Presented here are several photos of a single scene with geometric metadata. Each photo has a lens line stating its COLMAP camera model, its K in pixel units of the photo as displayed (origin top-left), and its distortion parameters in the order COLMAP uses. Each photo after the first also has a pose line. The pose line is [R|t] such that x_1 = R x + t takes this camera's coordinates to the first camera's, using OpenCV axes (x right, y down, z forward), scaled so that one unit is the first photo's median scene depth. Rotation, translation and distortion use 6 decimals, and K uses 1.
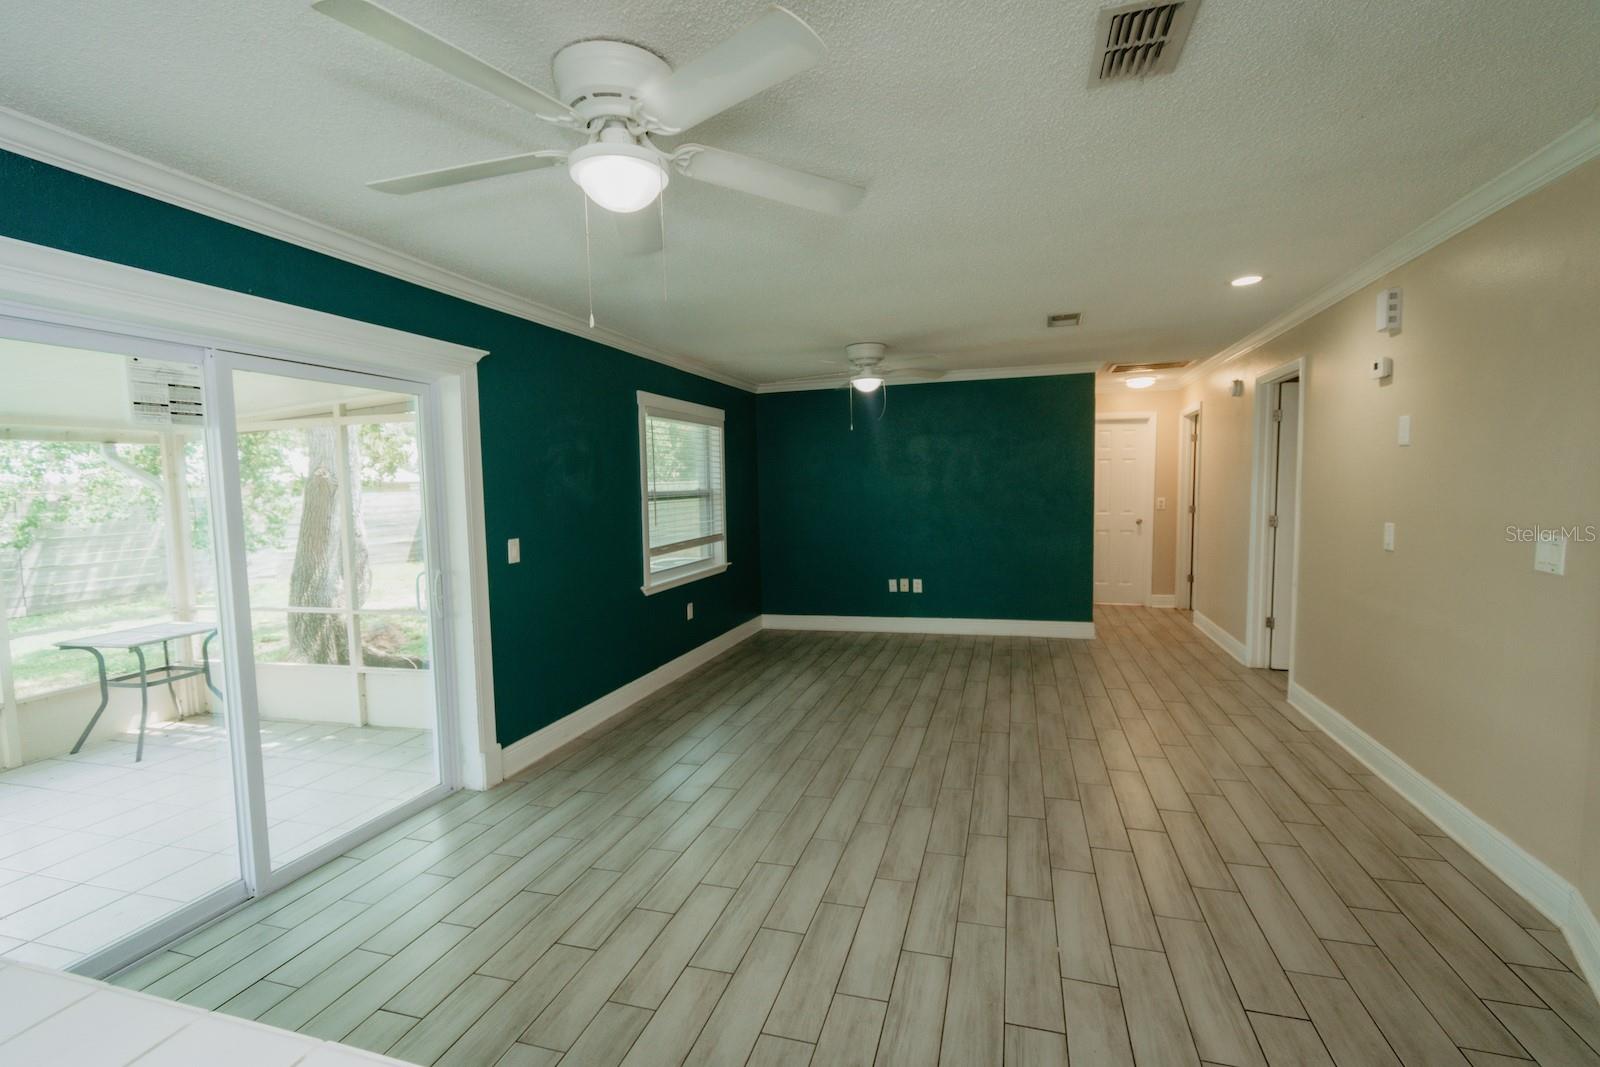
lens RADIAL K [[707.7, 0, 786.9], [0, 707.7, 531.6], [0, 0, 1]] dist [-0.000203, -0.002070]
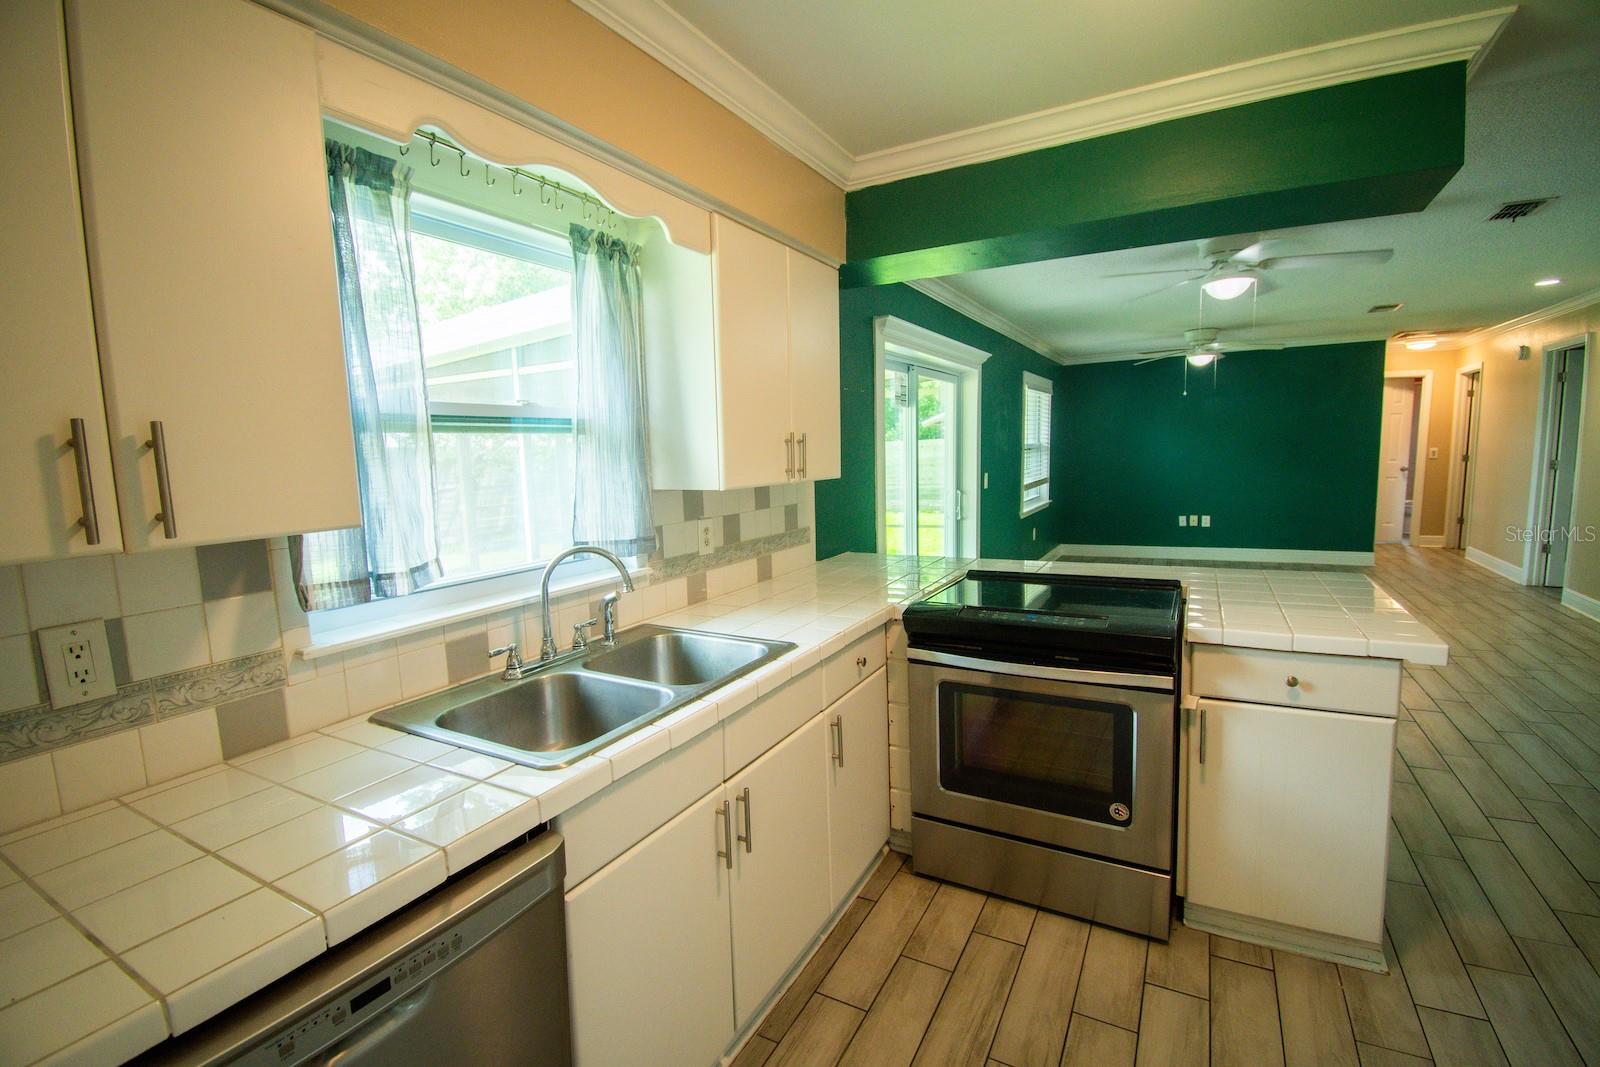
lens RADIAL K [[707.7, 0, 807.2], [0, 707.7, 532.2], [0, 0, 1]] dist [-0.000203, -0.002070]
pose [[0.981664, 0.015708, -0.189970, -0.341497], [-0.004890, 0.998346, 0.057282, 0.038302], [0.190555, -0.055303, 0.980118, -0.434631]]
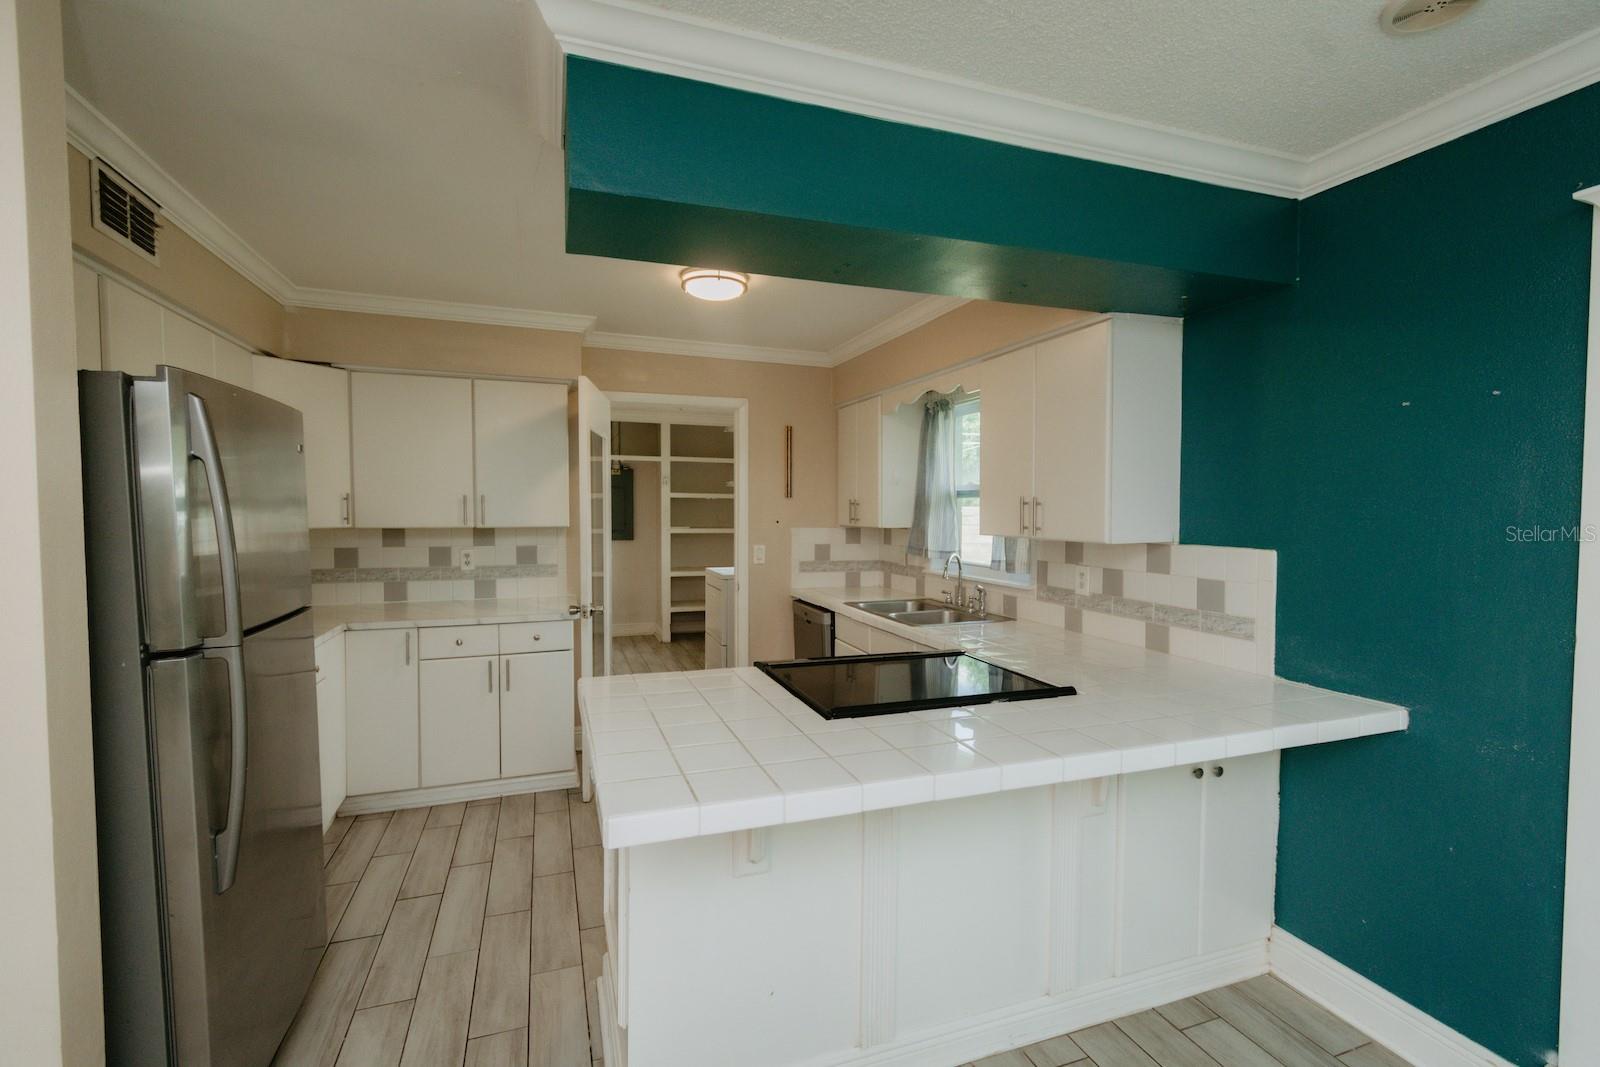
lens RADIAL K [[707.7, 0, 800.6], [0, 707.7, 536.6], [0, 0, 1]] dist [-0.000203, -0.002070]
pose [[-0.793504, 0.044695, -0.606921, 0.028619], [-0.024904, 0.994079, 0.105767, -0.021153], [0.608055, 0.099041, -0.787693, 0.334099]]
